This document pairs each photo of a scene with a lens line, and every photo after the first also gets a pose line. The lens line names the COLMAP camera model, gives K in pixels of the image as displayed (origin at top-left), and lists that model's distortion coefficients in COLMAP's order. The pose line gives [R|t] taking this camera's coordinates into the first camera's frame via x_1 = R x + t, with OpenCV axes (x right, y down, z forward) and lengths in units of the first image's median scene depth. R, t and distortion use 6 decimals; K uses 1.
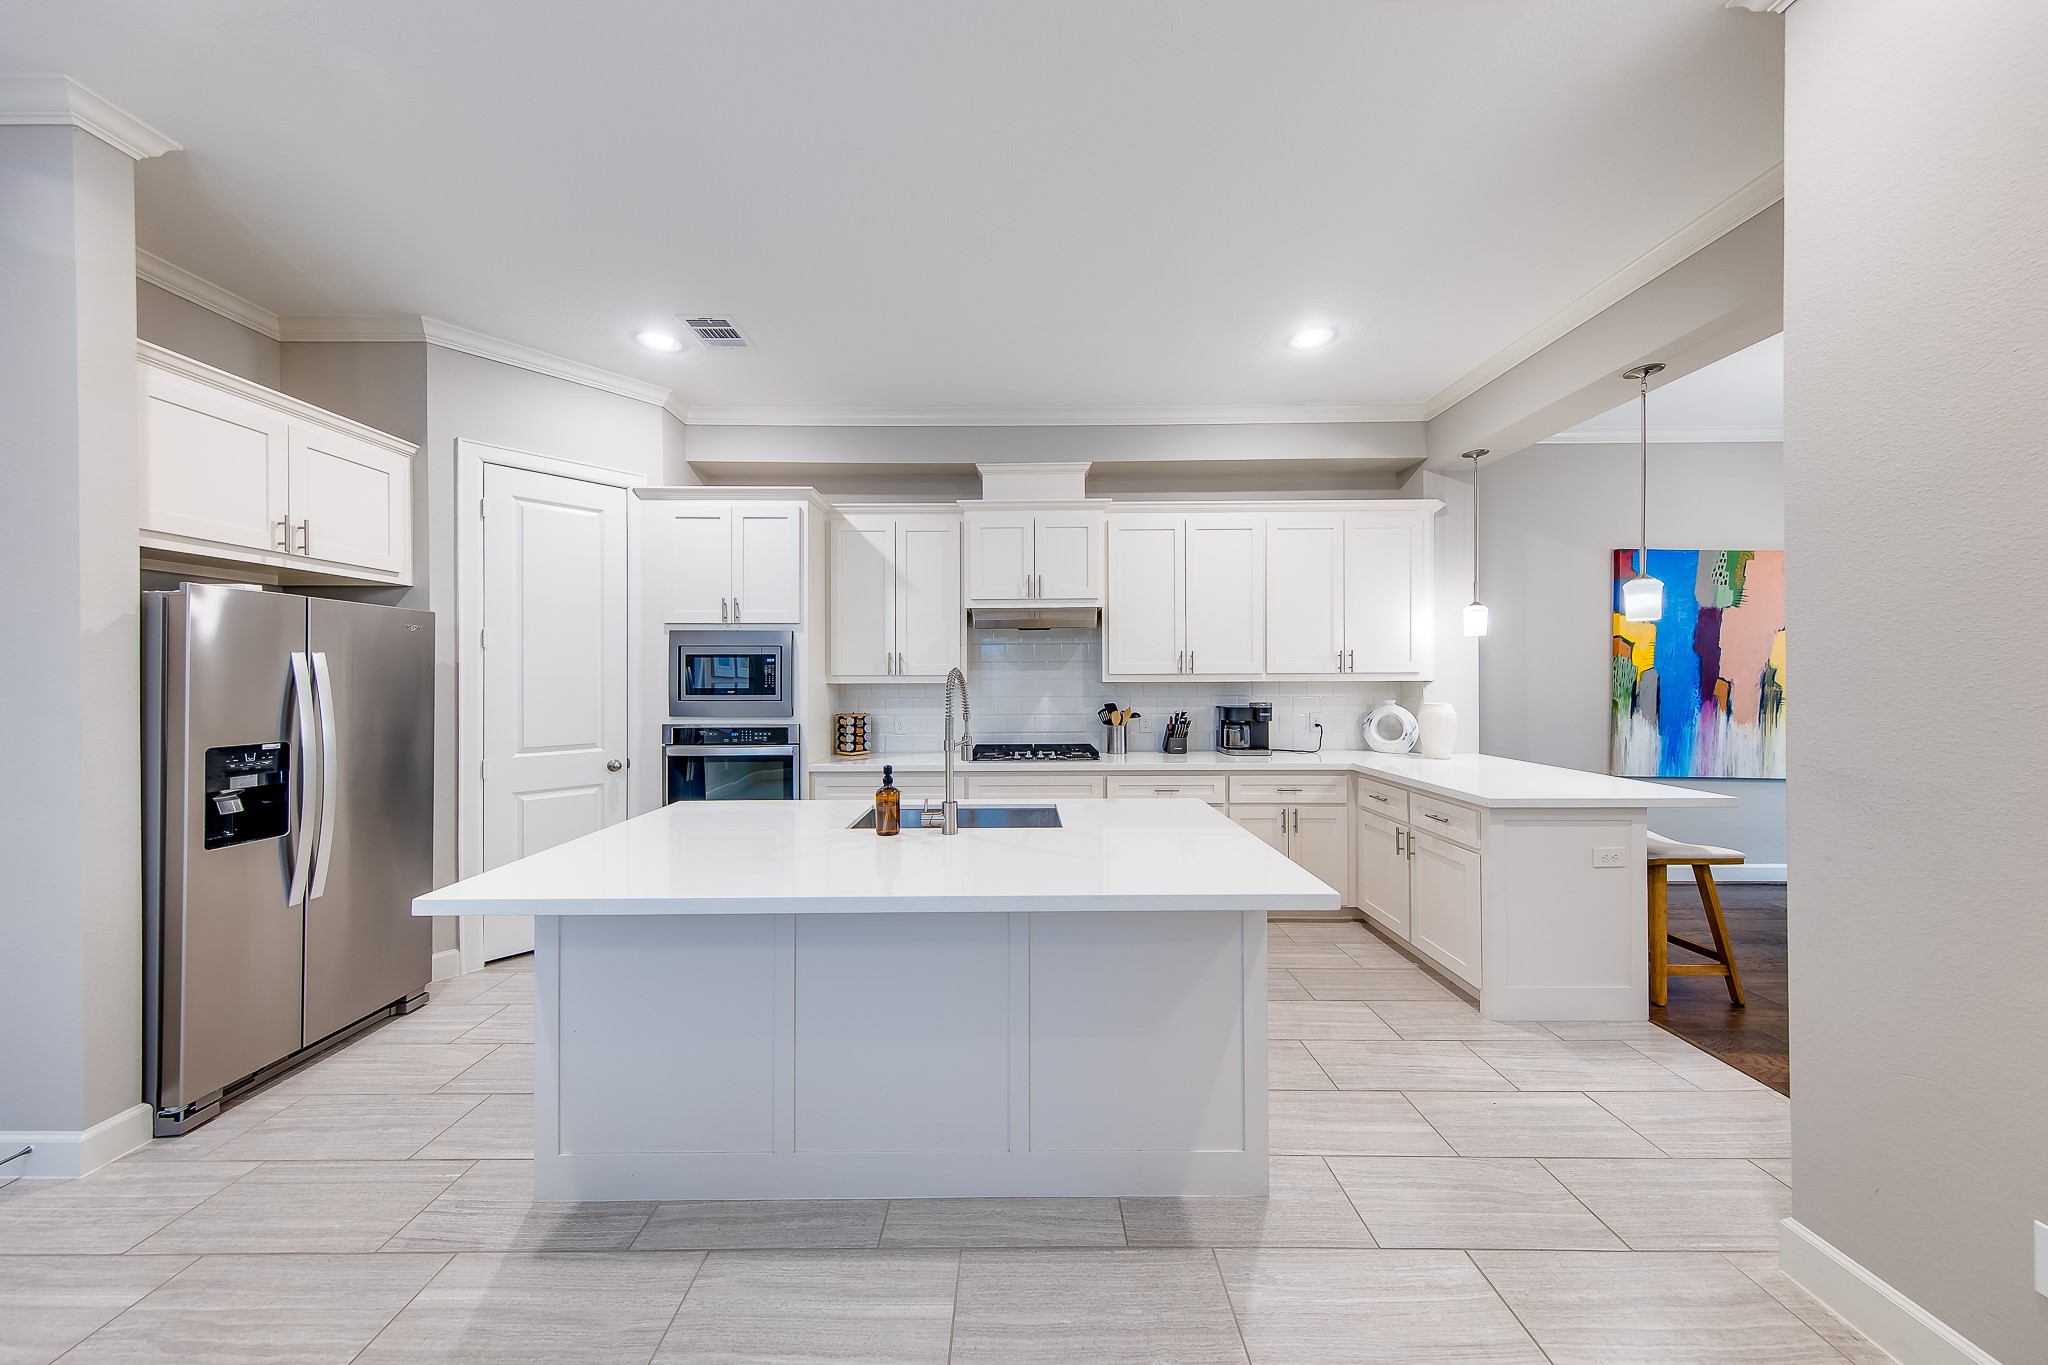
lens RADIAL K [[661.3, 0, 1021.2], [0, 661.3, 677.3], [0, 0, 1]] dist [0.006642, -0.000733]
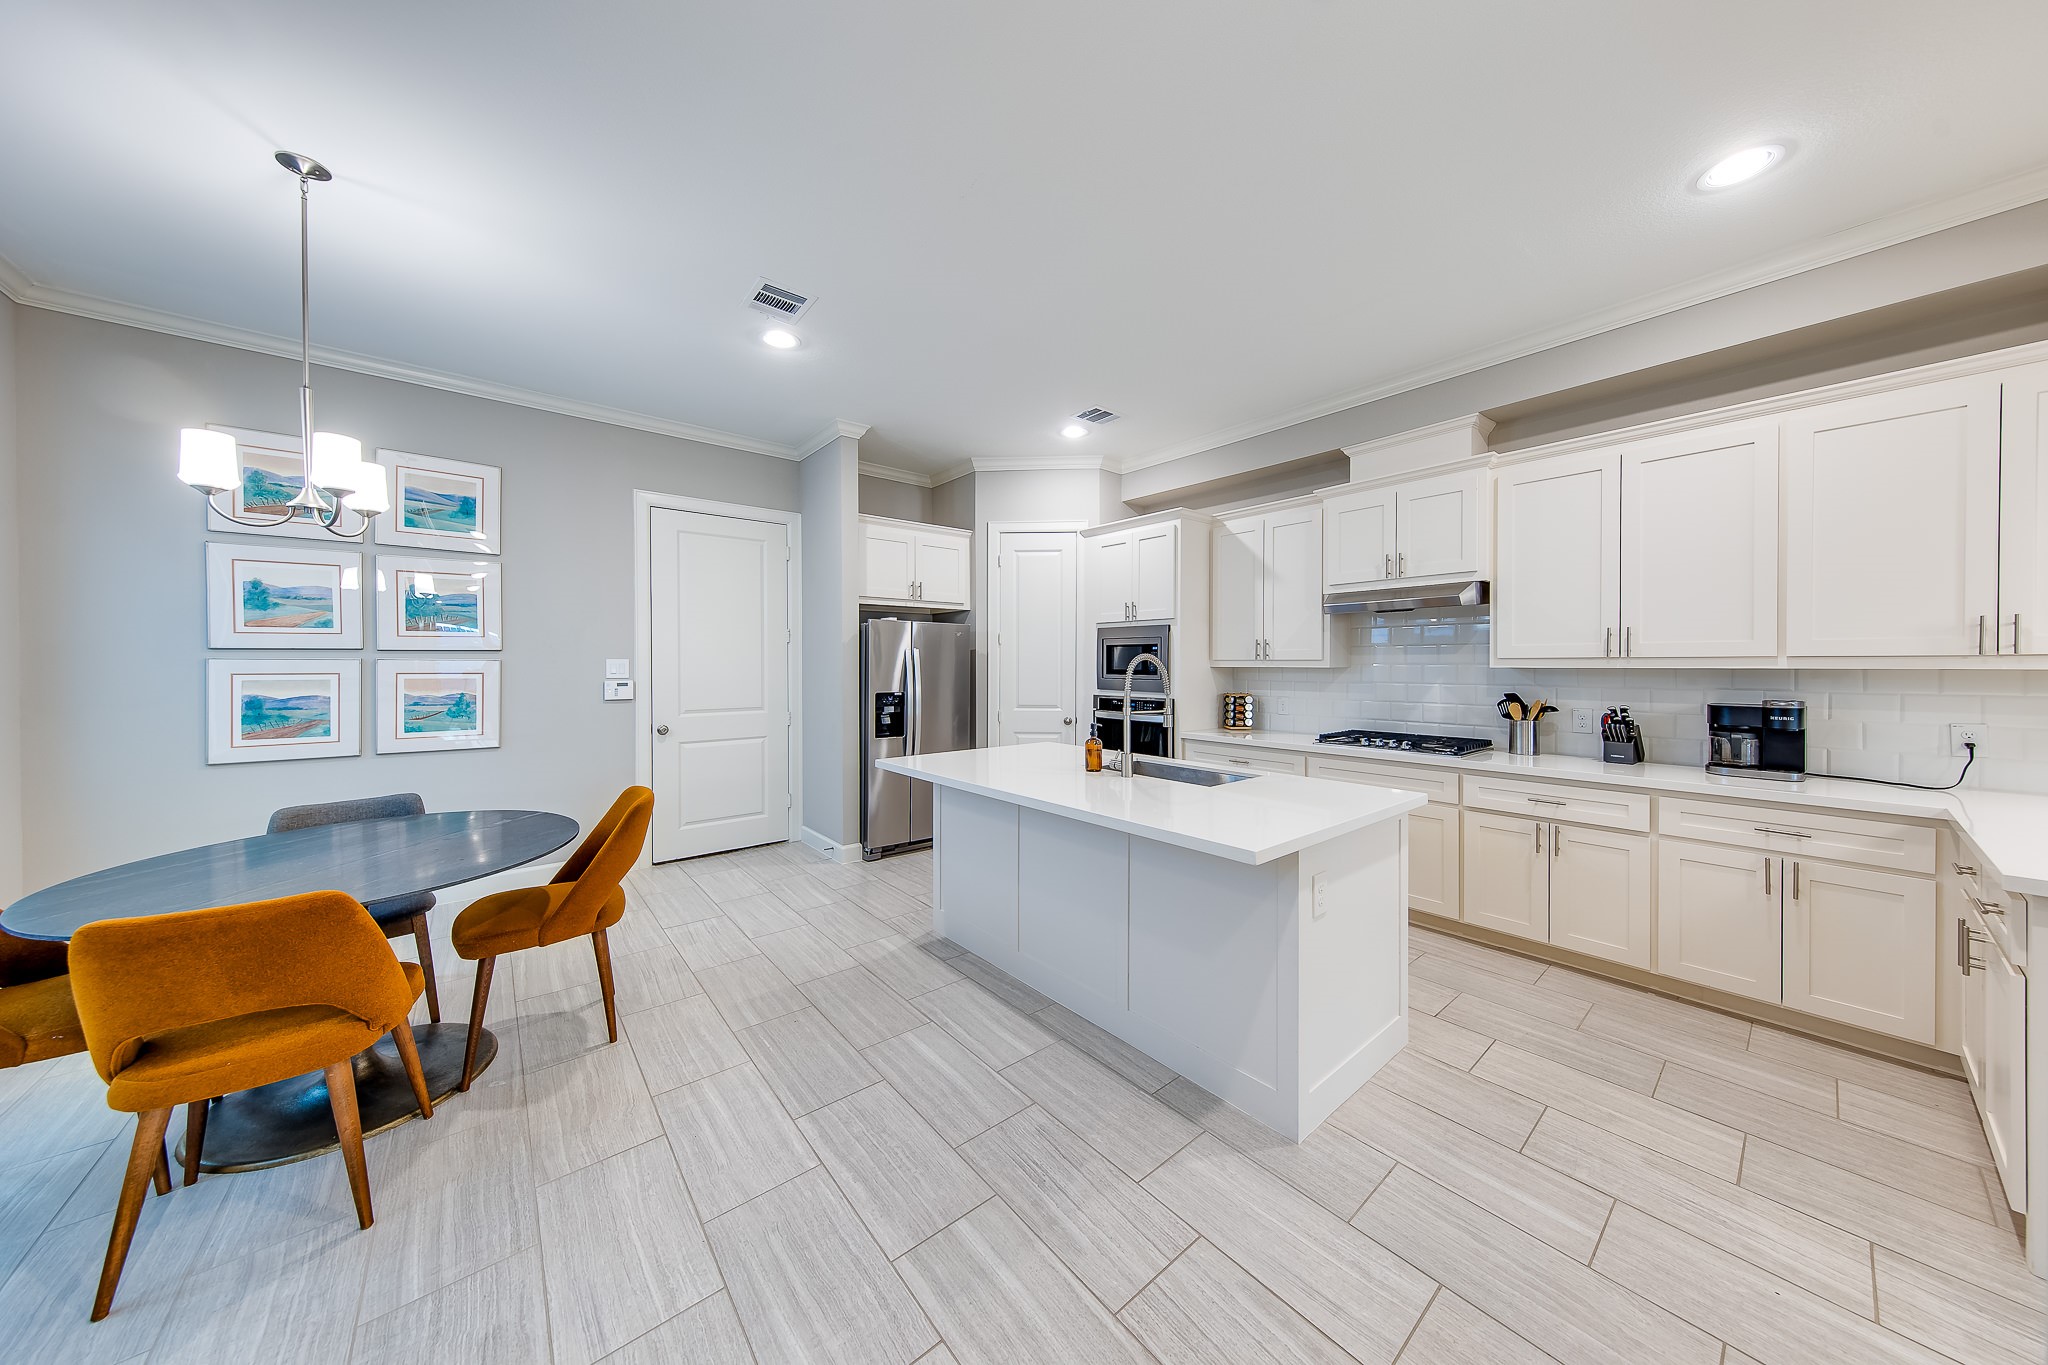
lens RADIAL K [[661.3, 0, 1027.8], [0, 661.3, 667.7], [0, 0, 1]] dist [0.006642, -0.000733]
pose [[0.636202, 0.007929, -0.771481, 0.528323], [-0.001741, 0.999959, 0.008841, 0.001074], [0.771520, -0.004282, 0.636190, -0.010269]]
